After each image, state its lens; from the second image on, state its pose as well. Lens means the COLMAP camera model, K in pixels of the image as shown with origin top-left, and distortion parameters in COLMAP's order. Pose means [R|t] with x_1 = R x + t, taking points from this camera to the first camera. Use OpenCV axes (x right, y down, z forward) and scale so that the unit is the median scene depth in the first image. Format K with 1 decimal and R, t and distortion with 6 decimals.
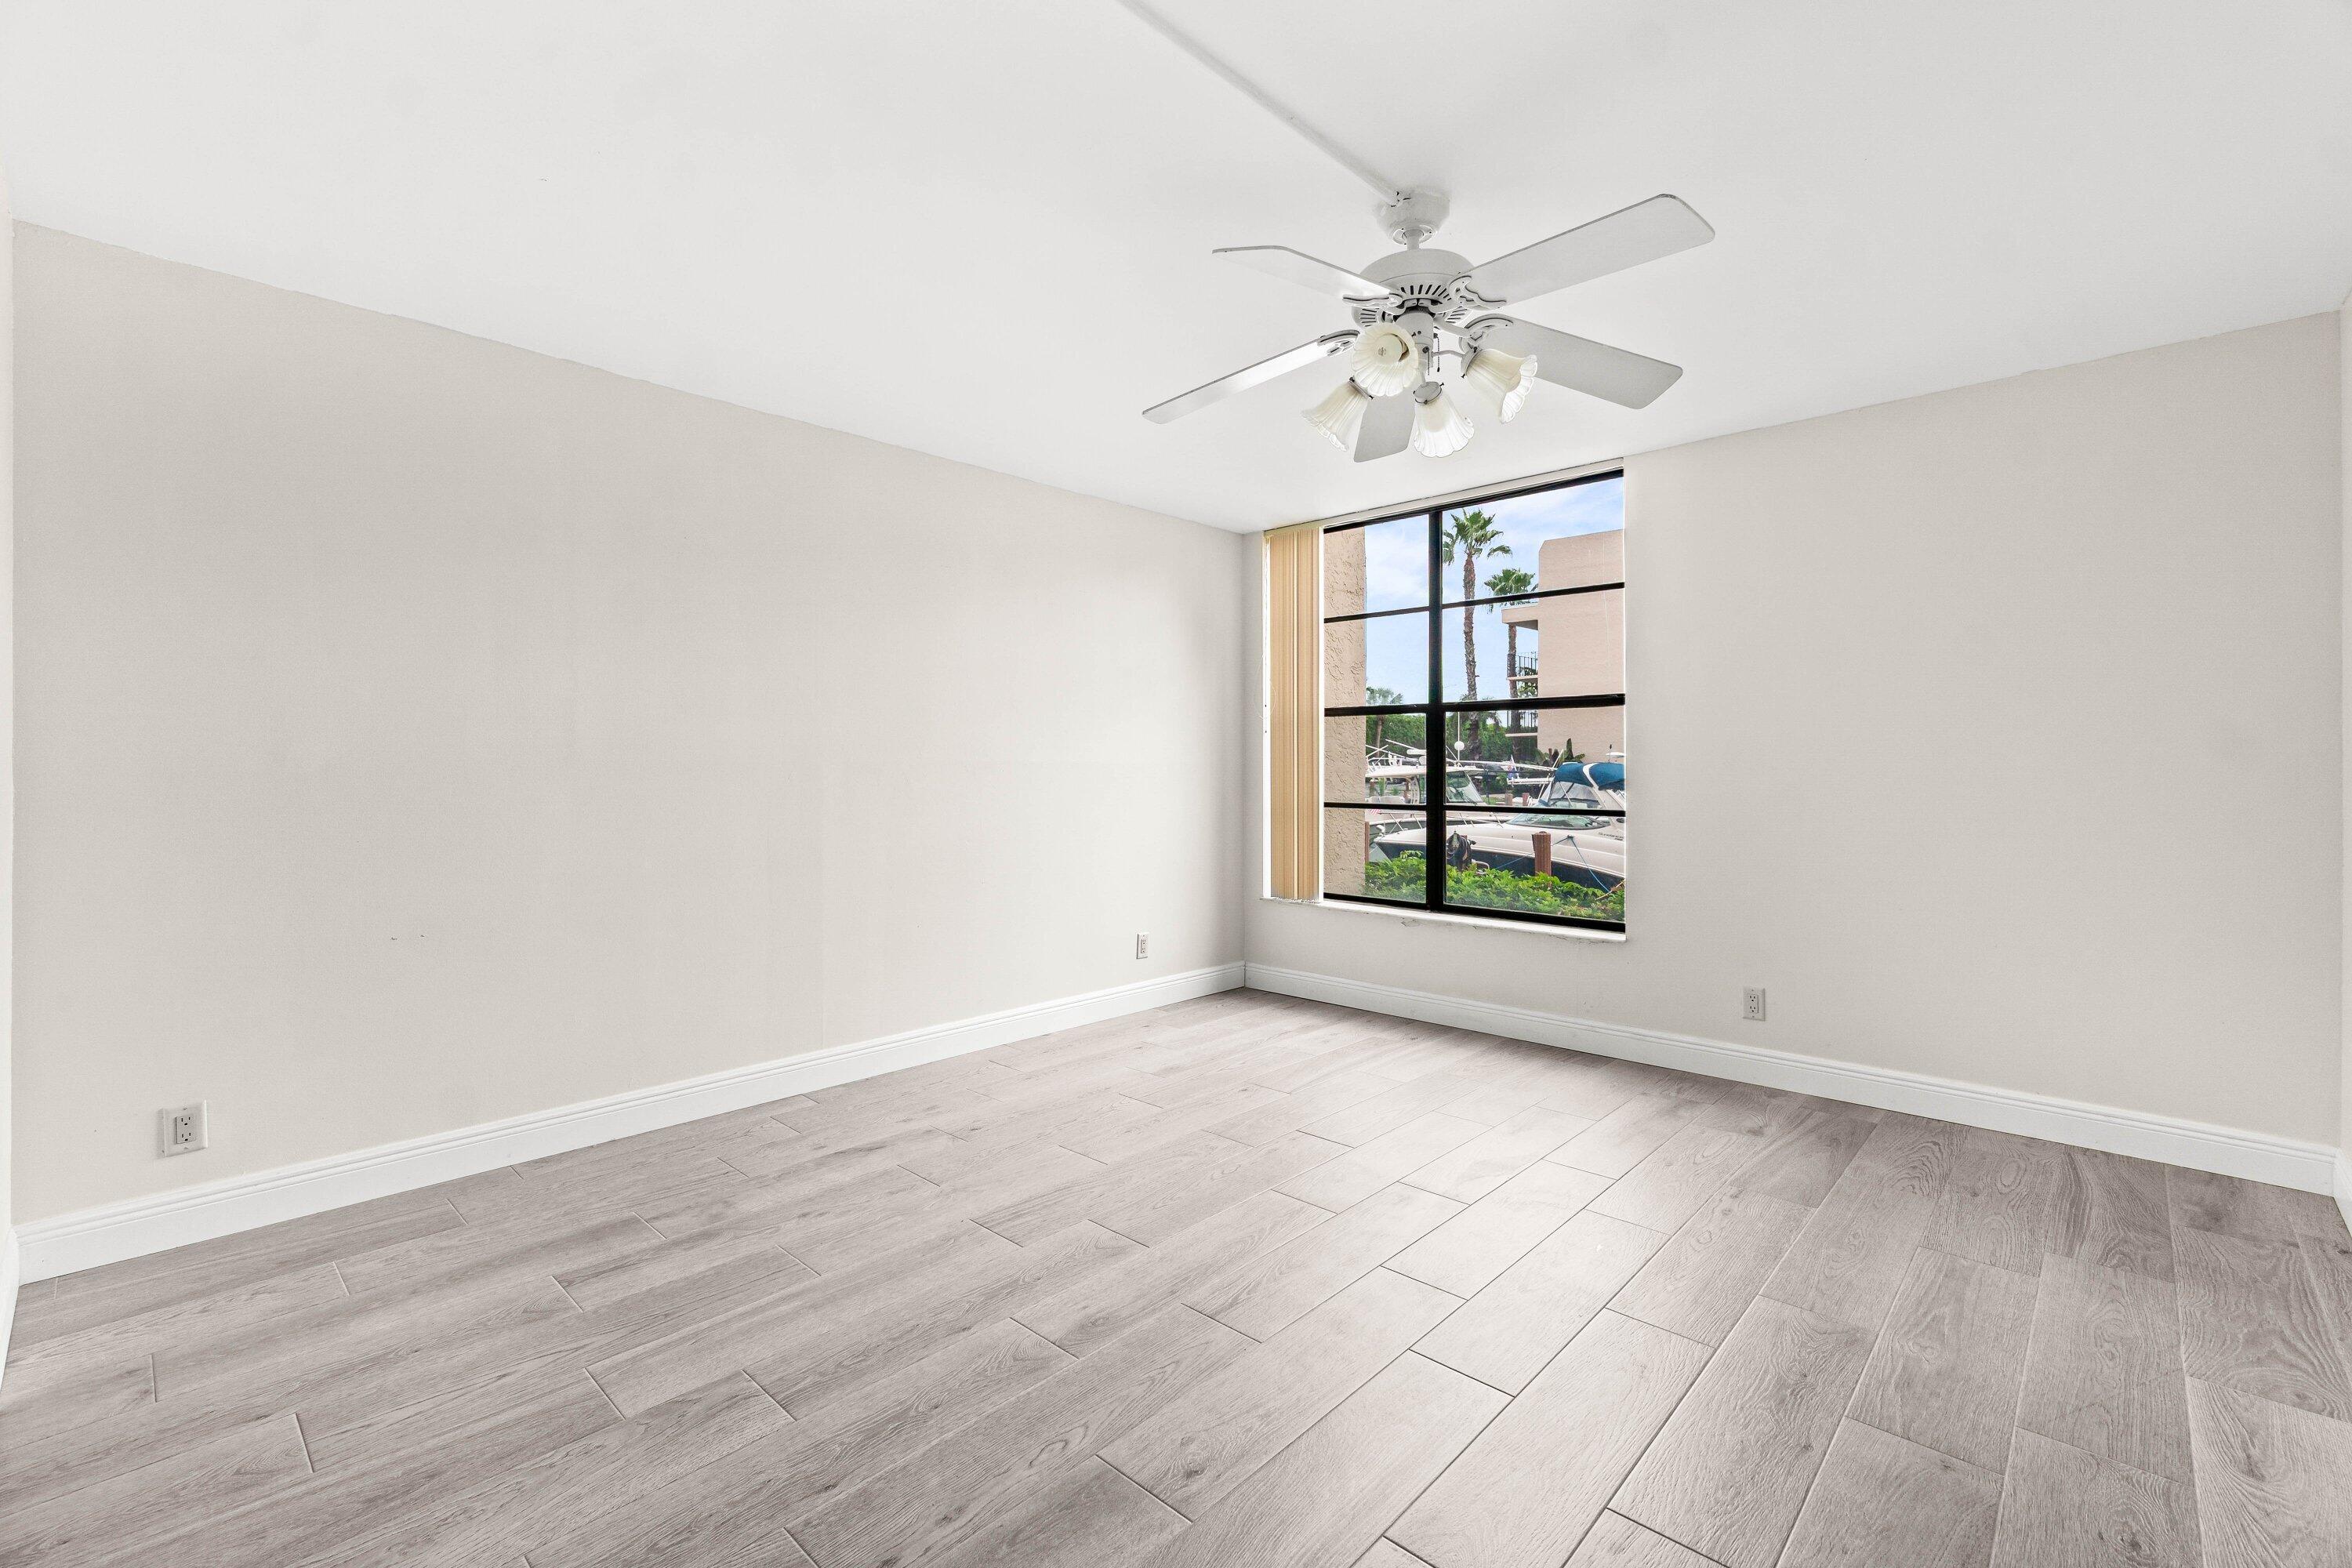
lens RADIAL K [[1028.3, 0, 1176.0], [0, 1028.3, 784.0], [0, 0, 1]] dist [0.000854, -0.000076]
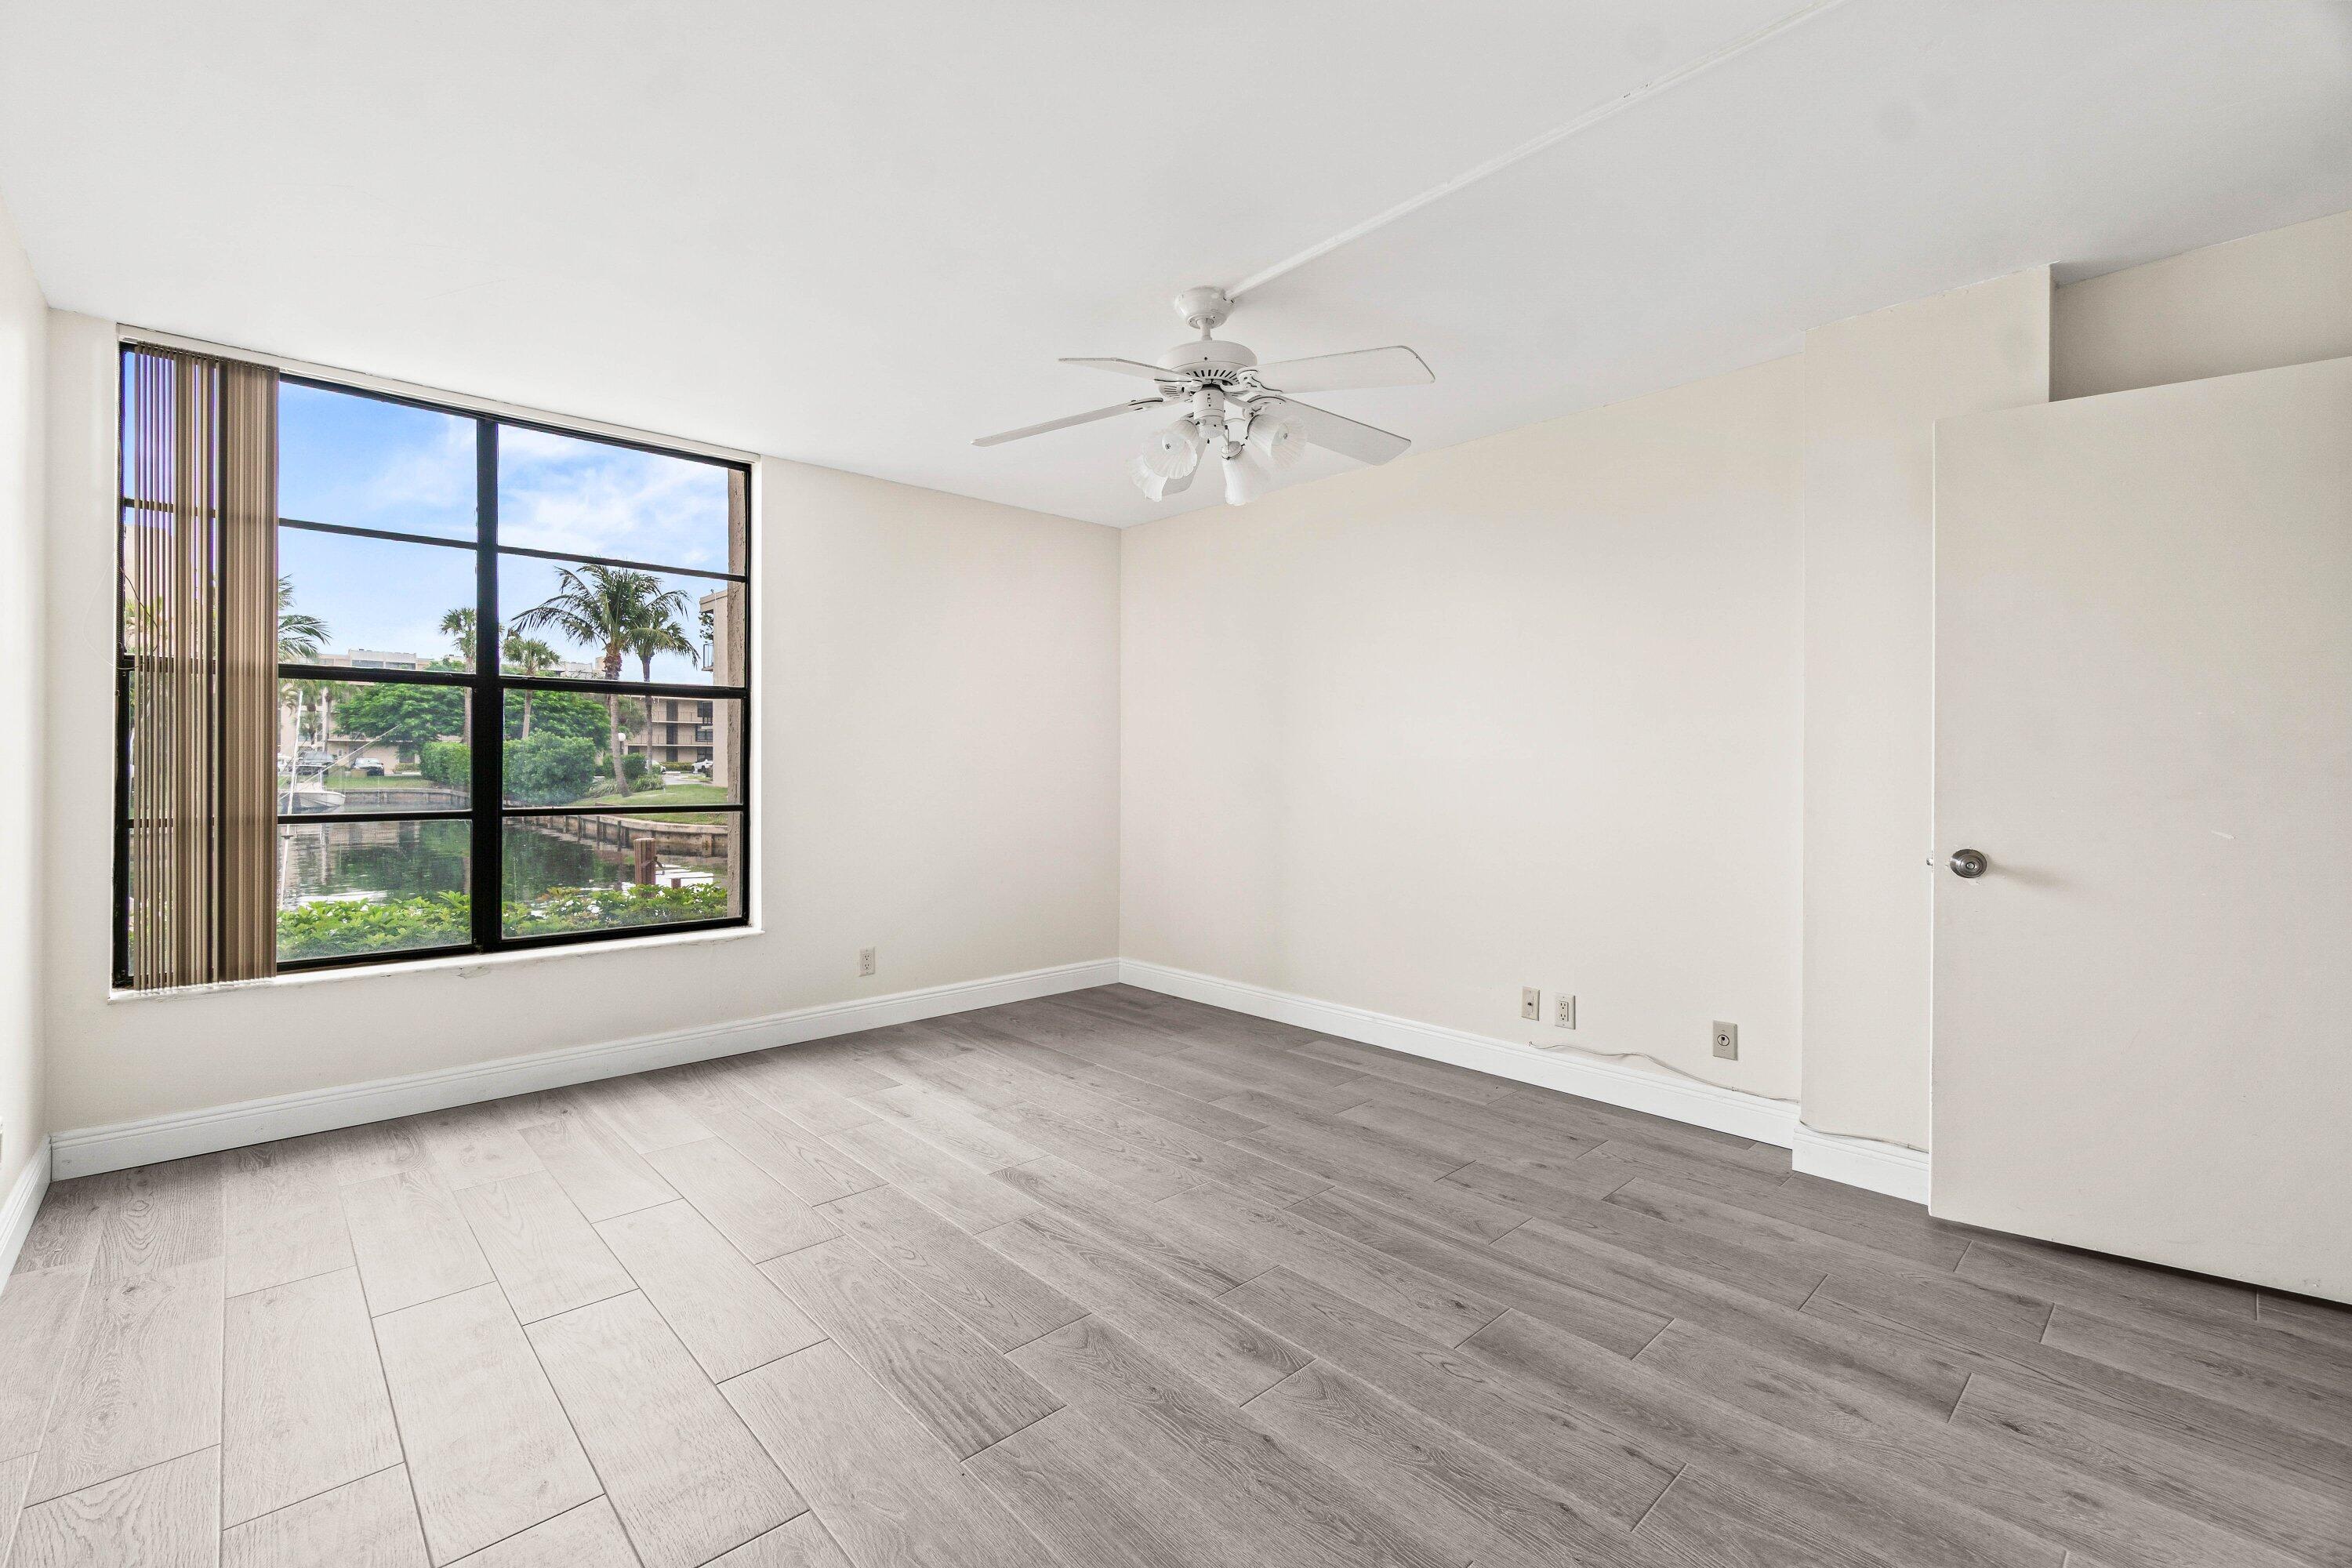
lens RADIAL K [[1020.5, 0, 1171.1], [0, 1020.5, 761.2], [0, 0, 1]] dist [-0.009995, 0.000052]
pose [[0.060187, -0.000531, 0.998187, -0.852206], [0.015818, 0.999875, -0.000422, -0.012975], [-0.998062, 0.015815, 0.060188, 0.848341]]
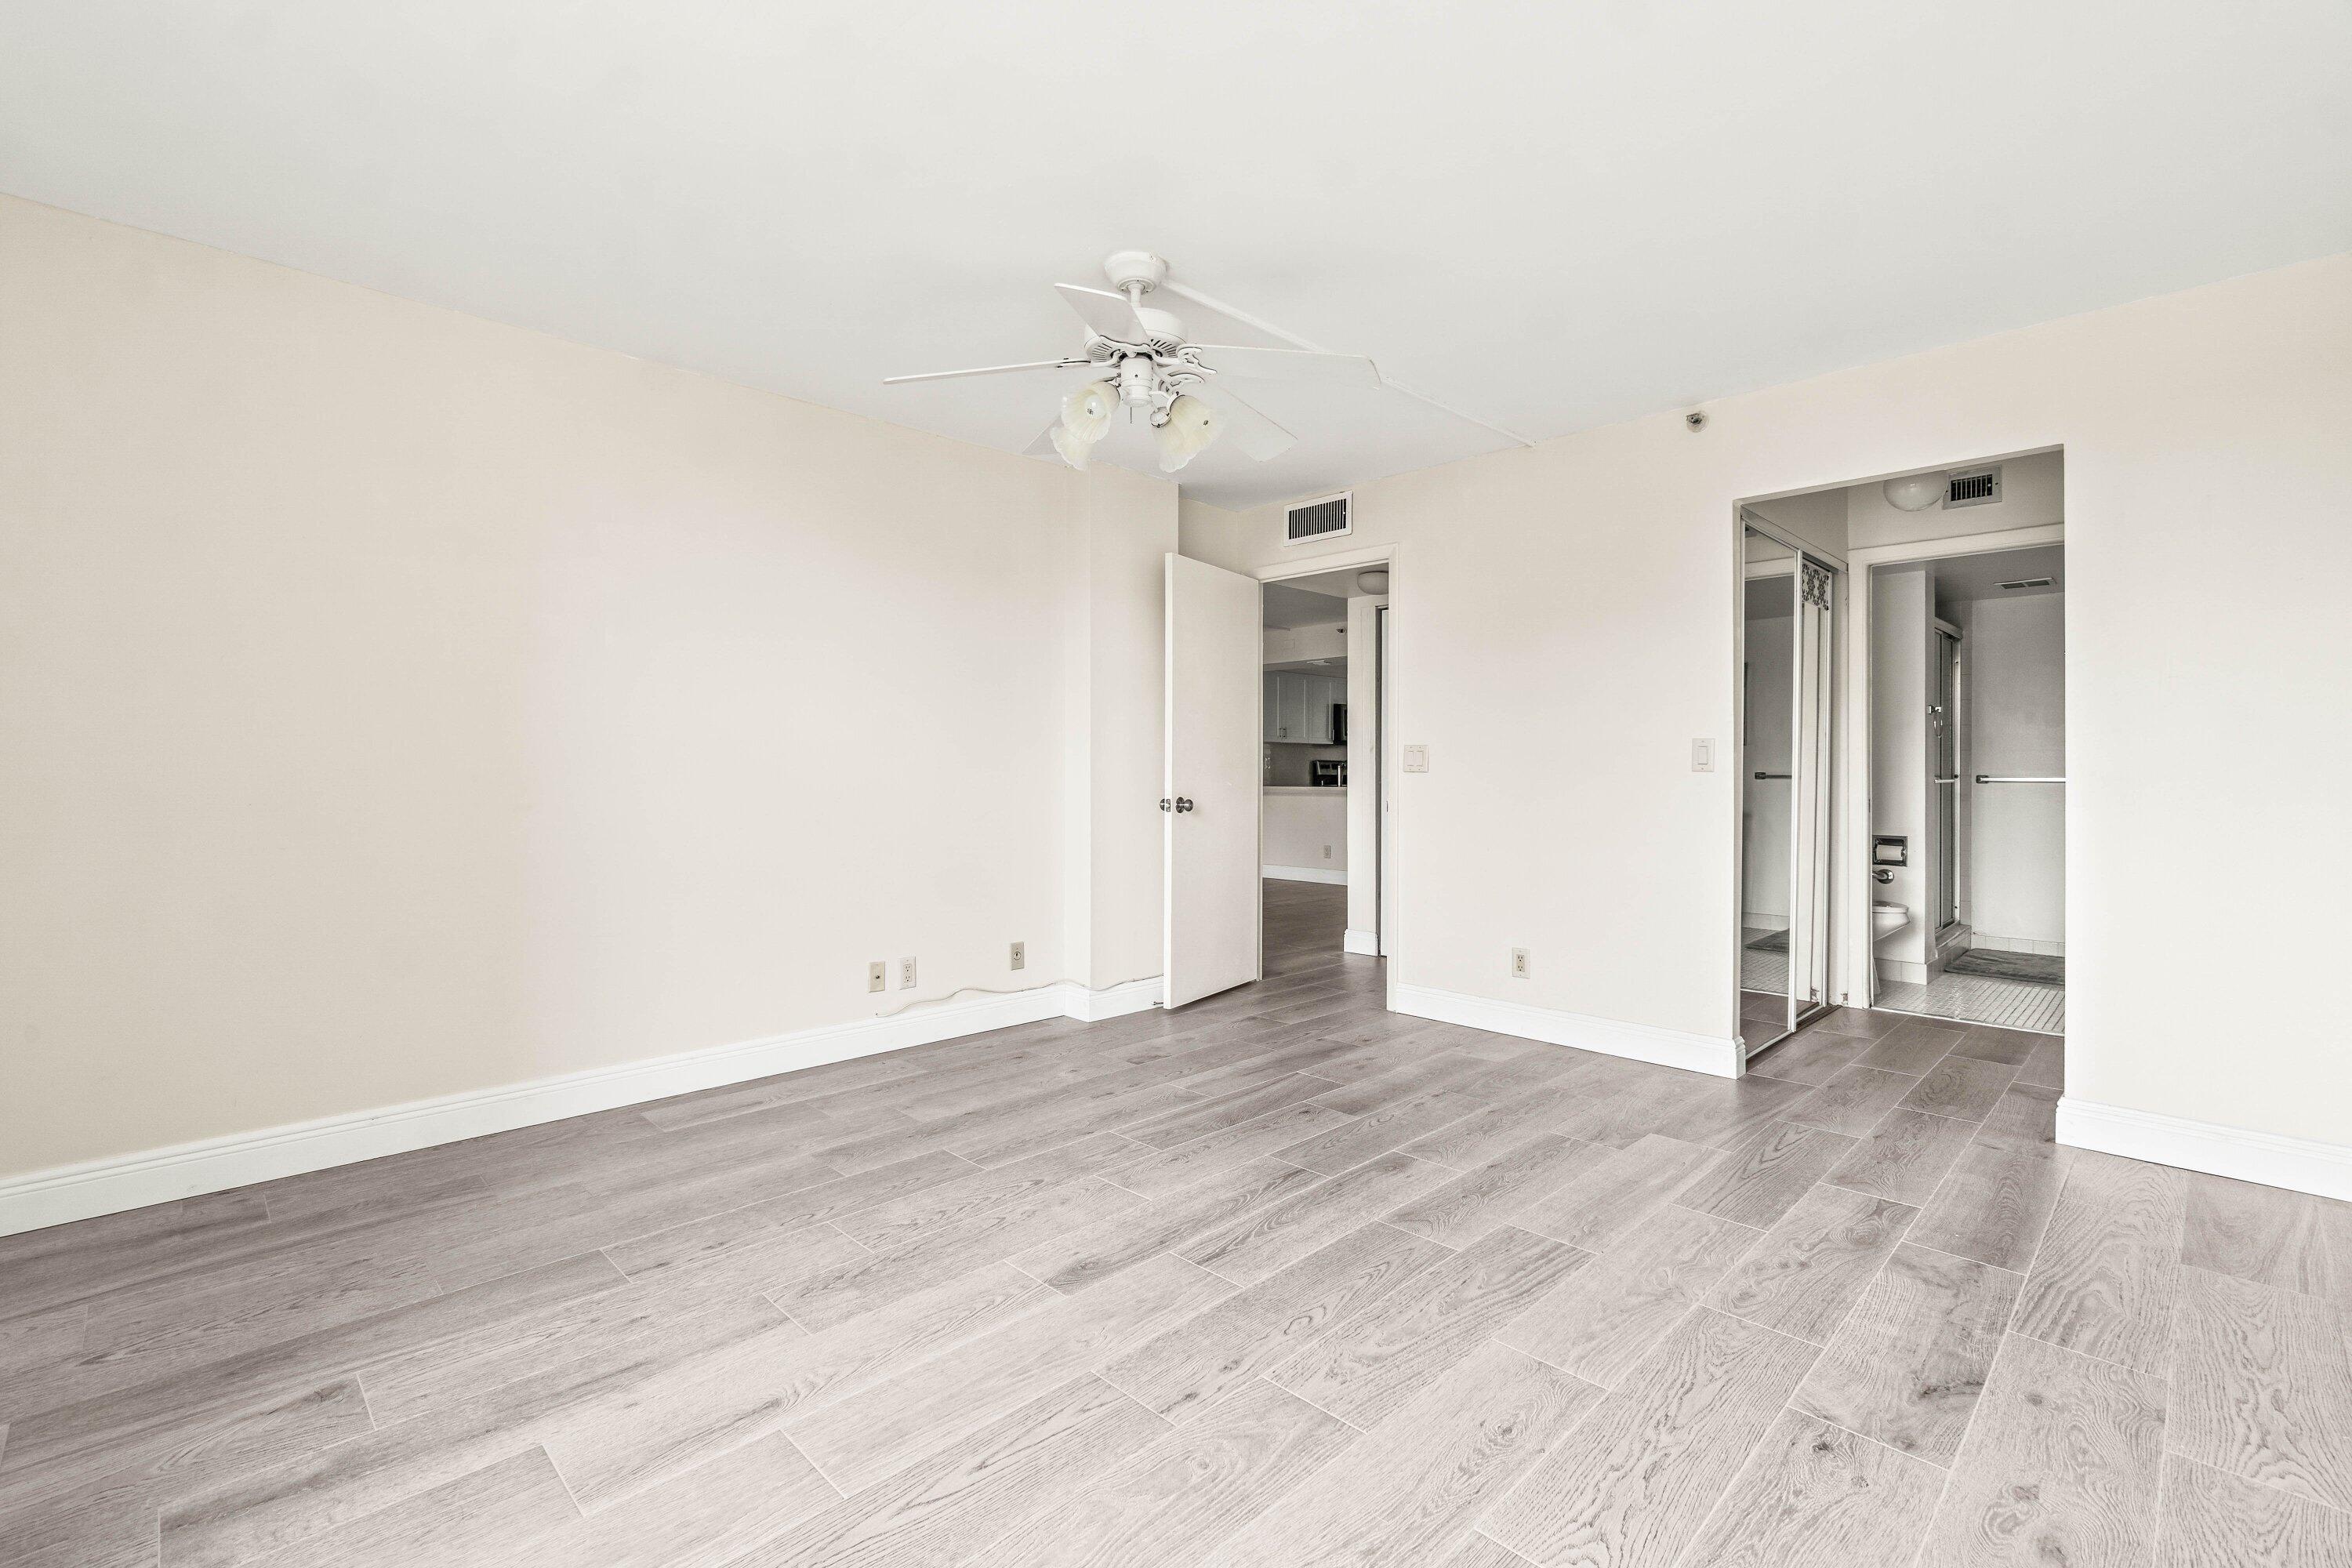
lens RADIAL K [[1020.5, 0, 1171.1], [0, 1020.5, 761.2], [0, 0, 1]] dist [-0.009995, 0.000052]
pose [[-0.999324, -0.003955, 0.036546, 0.131377], [-0.003479, 0.999908, 0.013081, -0.001632], [-0.036594, 0.012945, -0.999246, 1.917940]]
